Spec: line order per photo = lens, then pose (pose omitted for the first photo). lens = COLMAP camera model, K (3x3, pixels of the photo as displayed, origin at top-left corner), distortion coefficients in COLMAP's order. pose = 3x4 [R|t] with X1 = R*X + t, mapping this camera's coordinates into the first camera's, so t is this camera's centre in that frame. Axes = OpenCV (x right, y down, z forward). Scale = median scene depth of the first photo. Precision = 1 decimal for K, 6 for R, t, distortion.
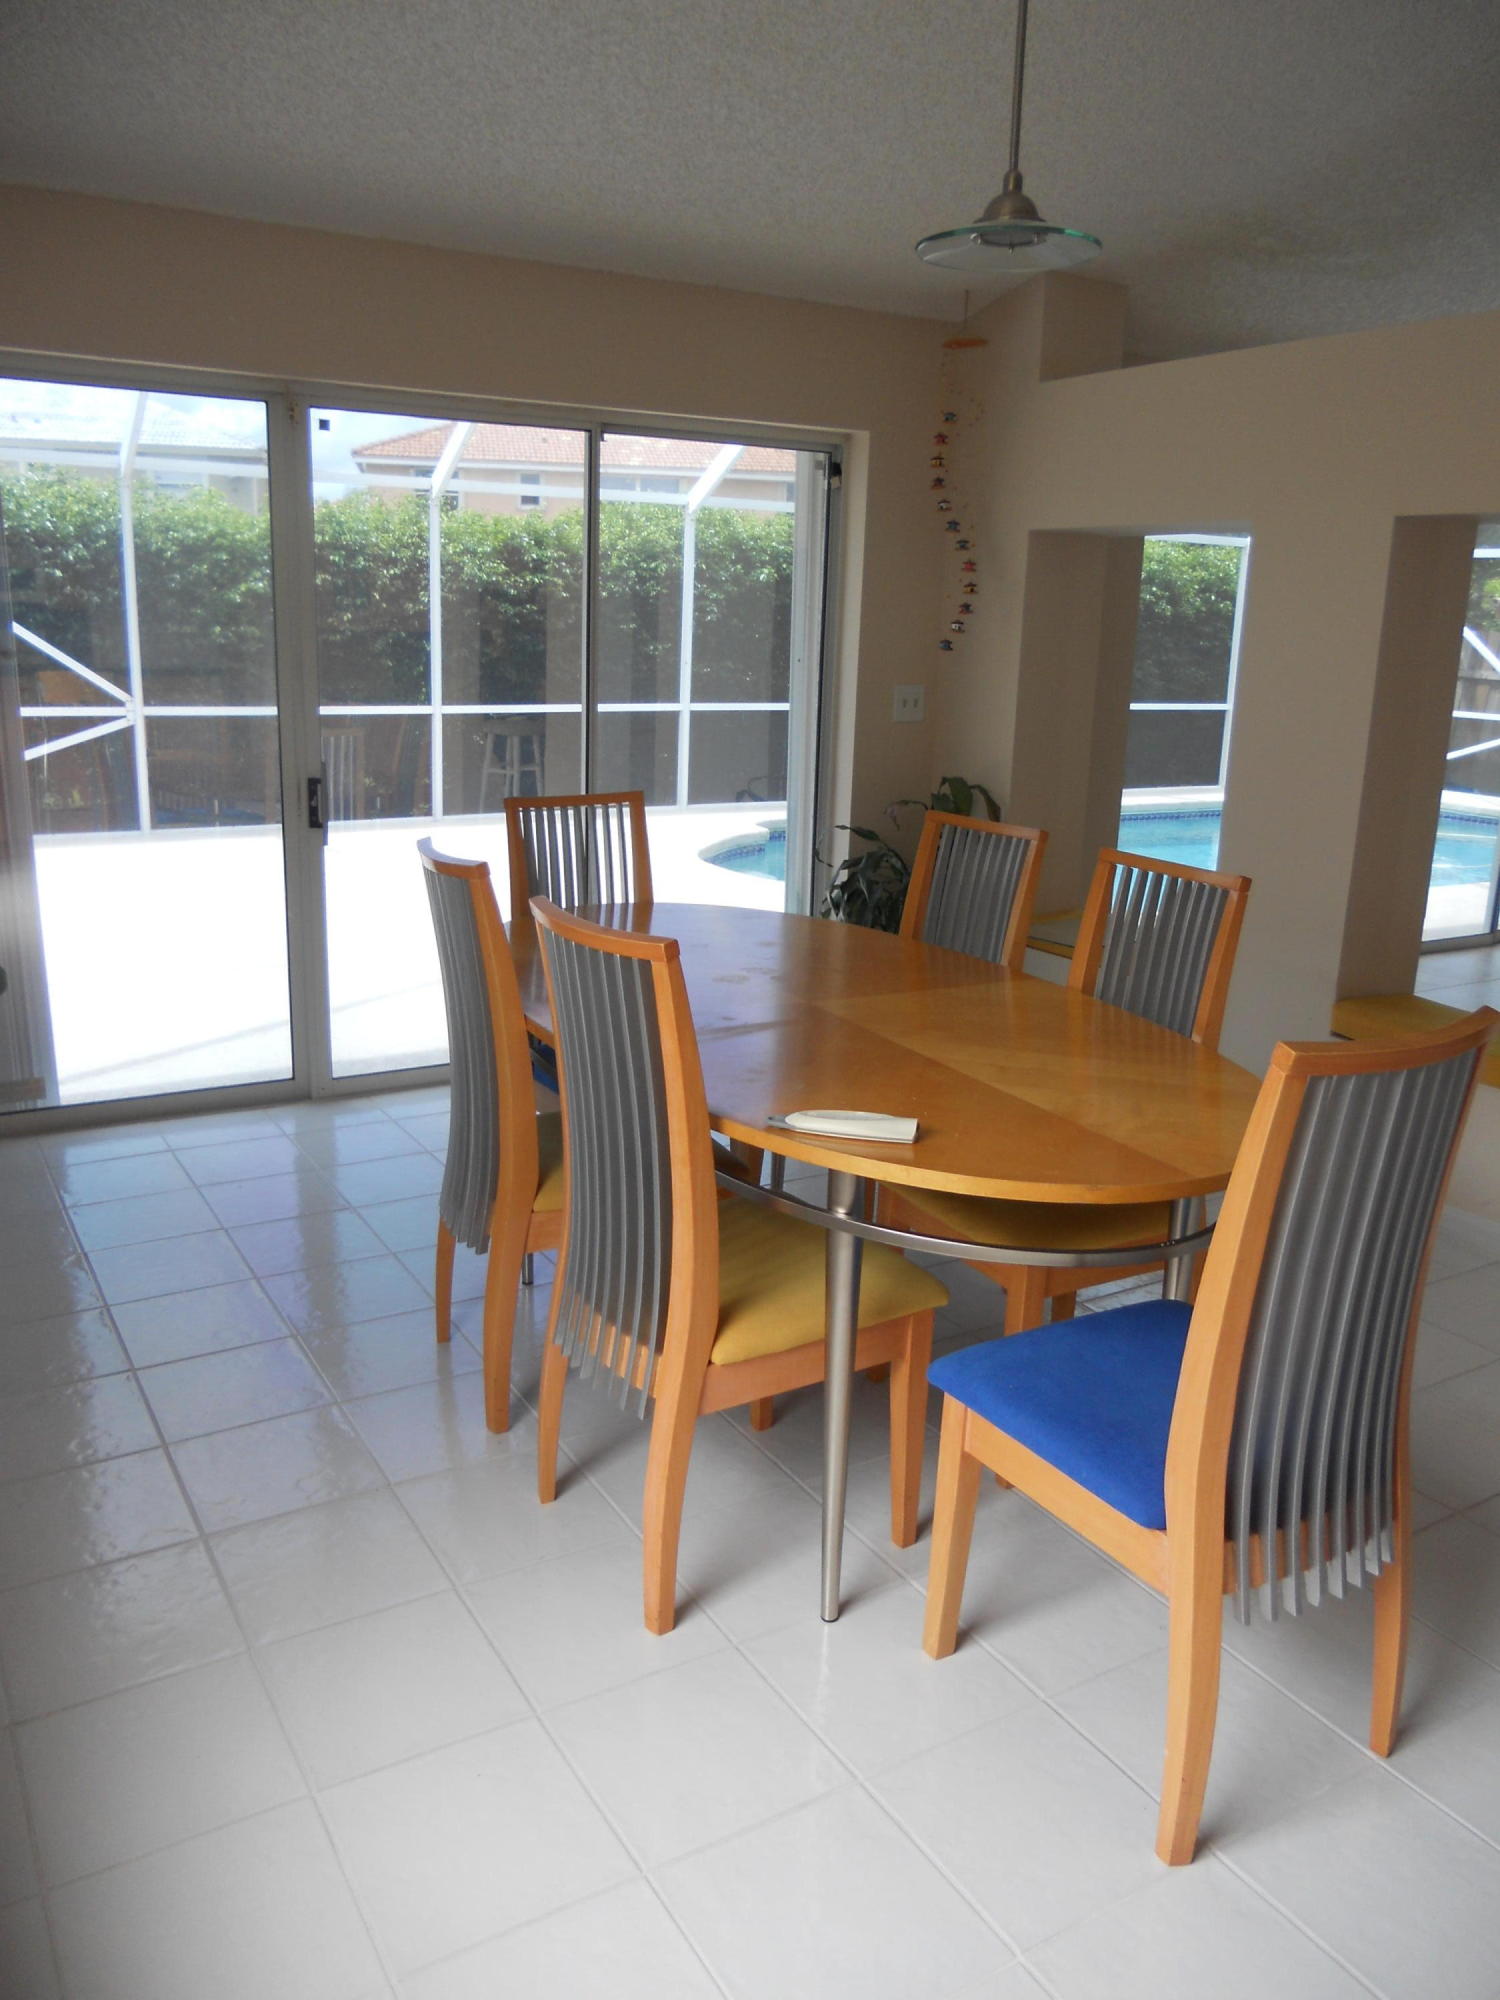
lens RADIAL K [[1510.3, 0, 745.7], [0, 1510.3, 1000.9], [0, 0, 1]] dist [-0.048810, 0.015618]
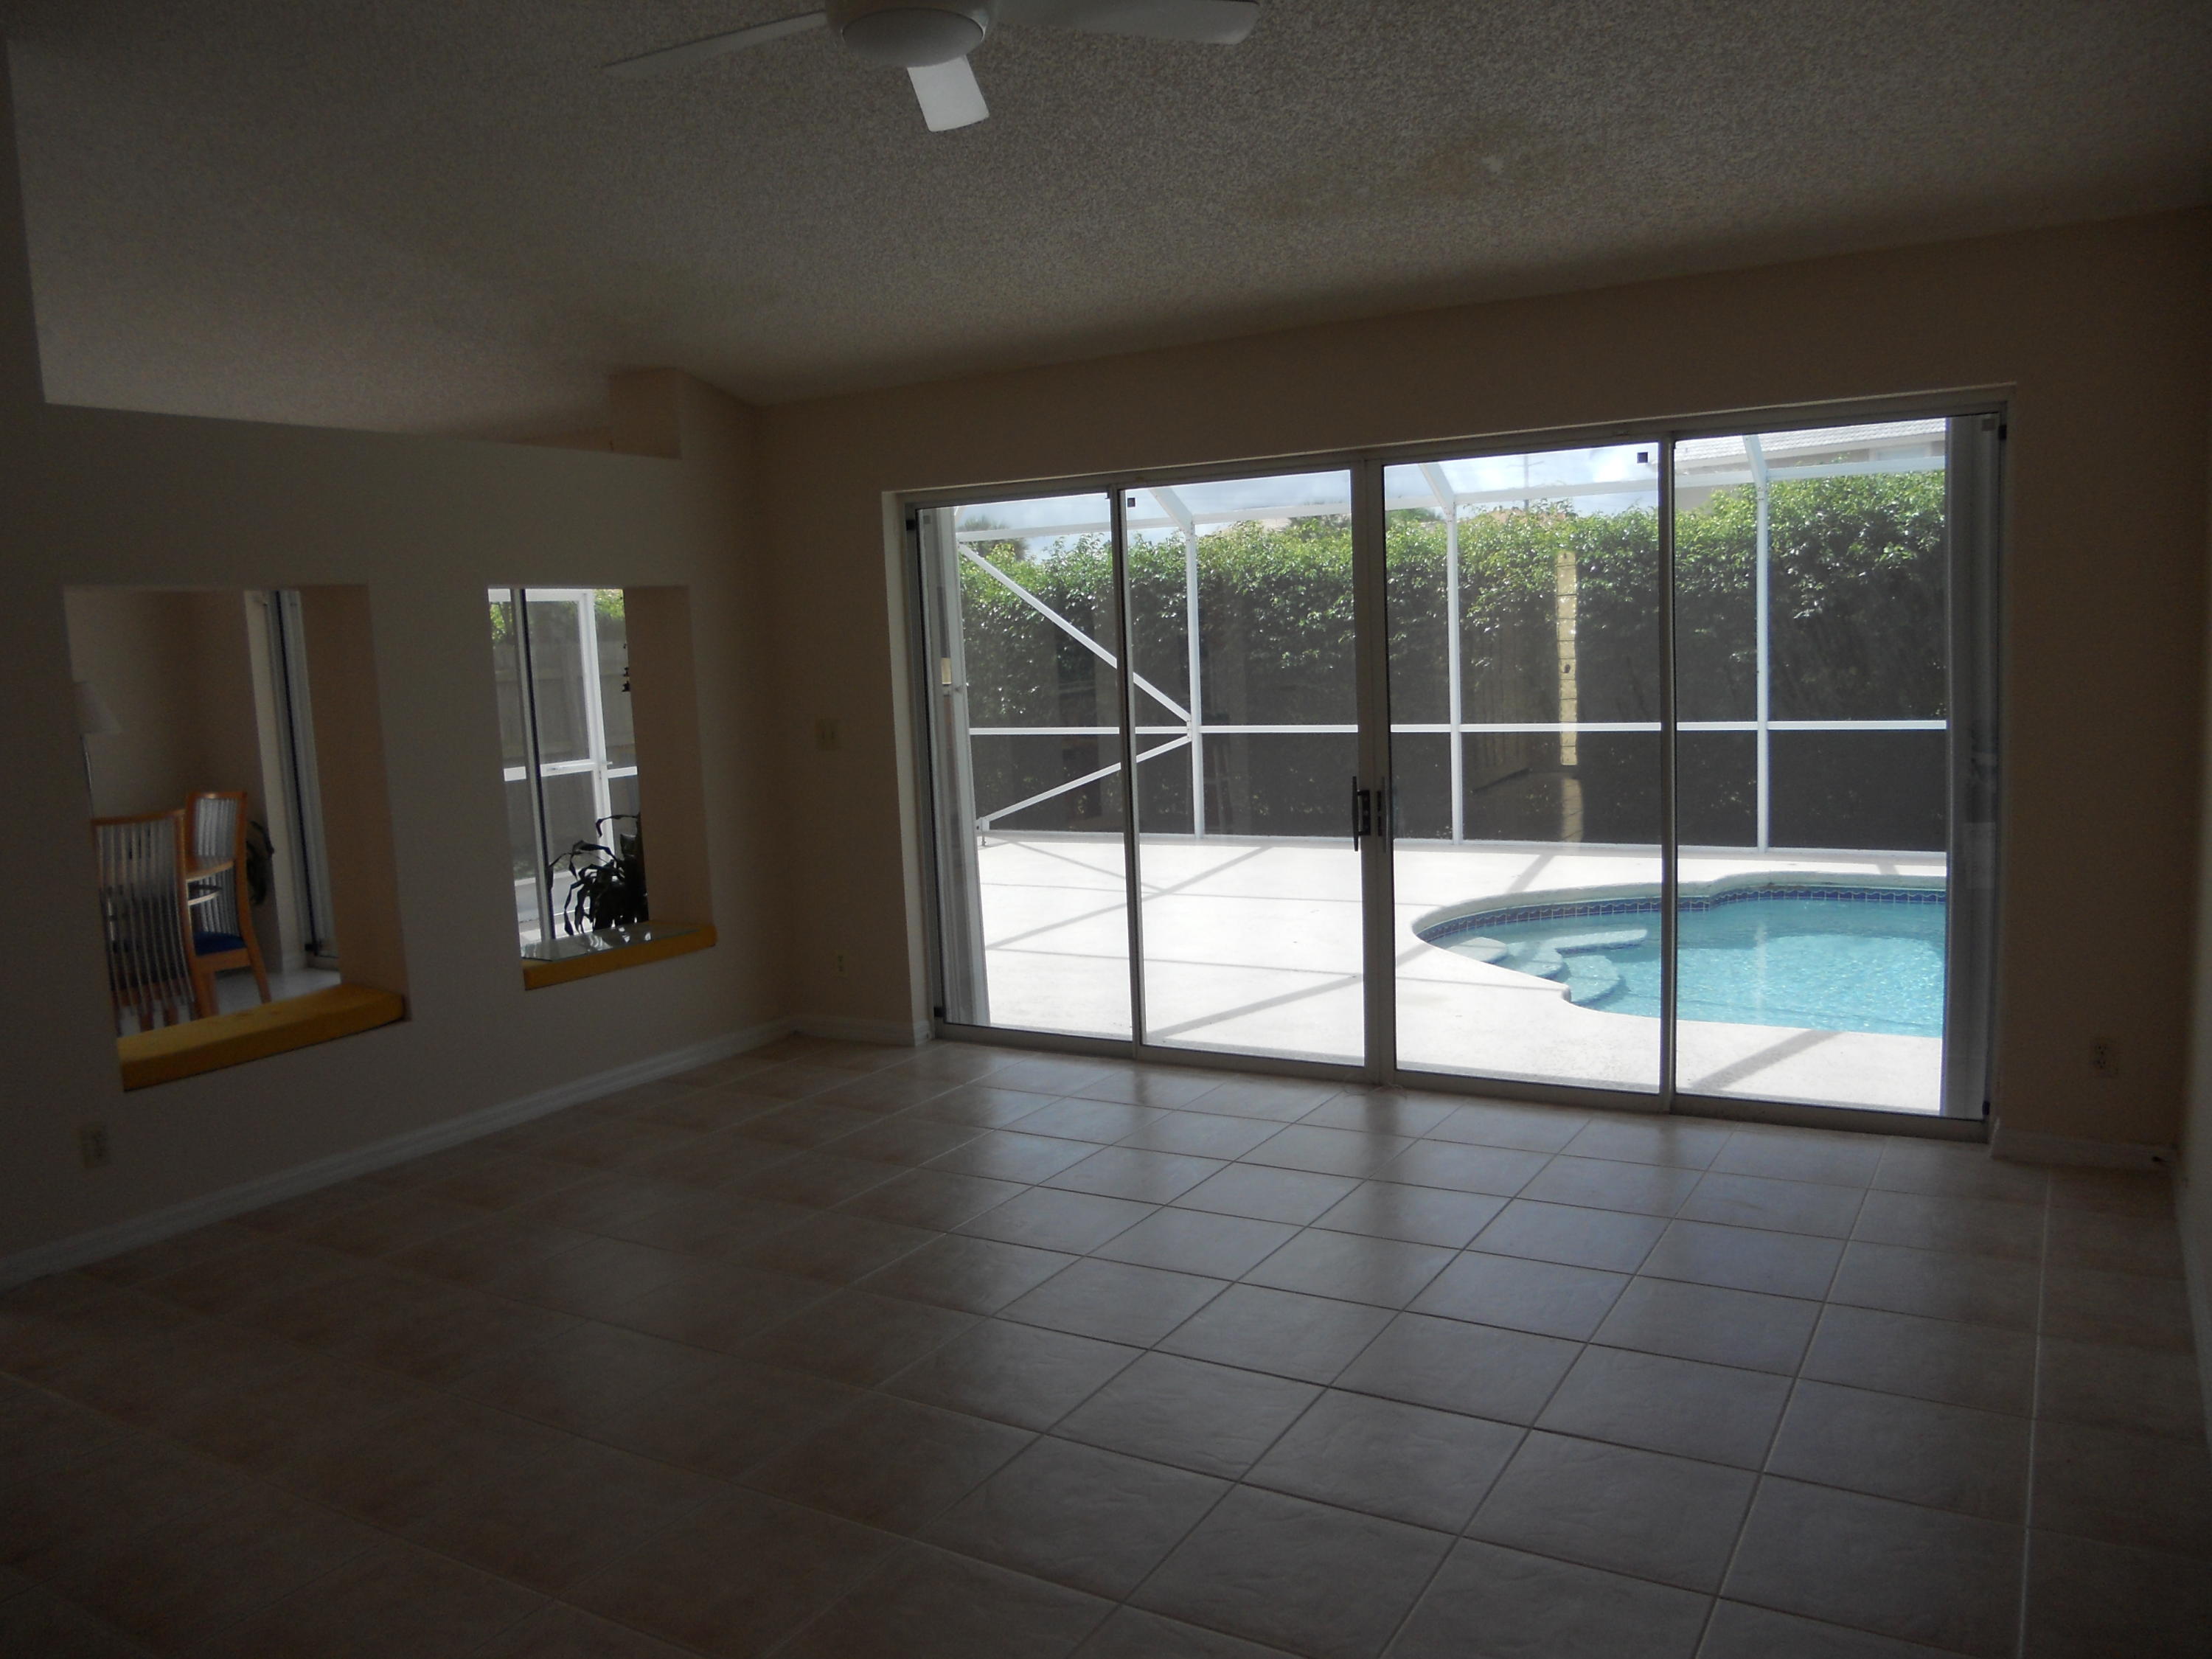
lens RADIAL K [[1670.4, 0, 1100.6], [0, 1670.4, 811.2], [0, 0, 1]] dist [-0.048810, 0.015618]
pose [[0.473356, 0.043649, -0.879789, 0.710756], [-0.164156, 0.985646, -0.039421, -0.065469], [0.865440, 0.163083, 0.473727, 0.320159]]
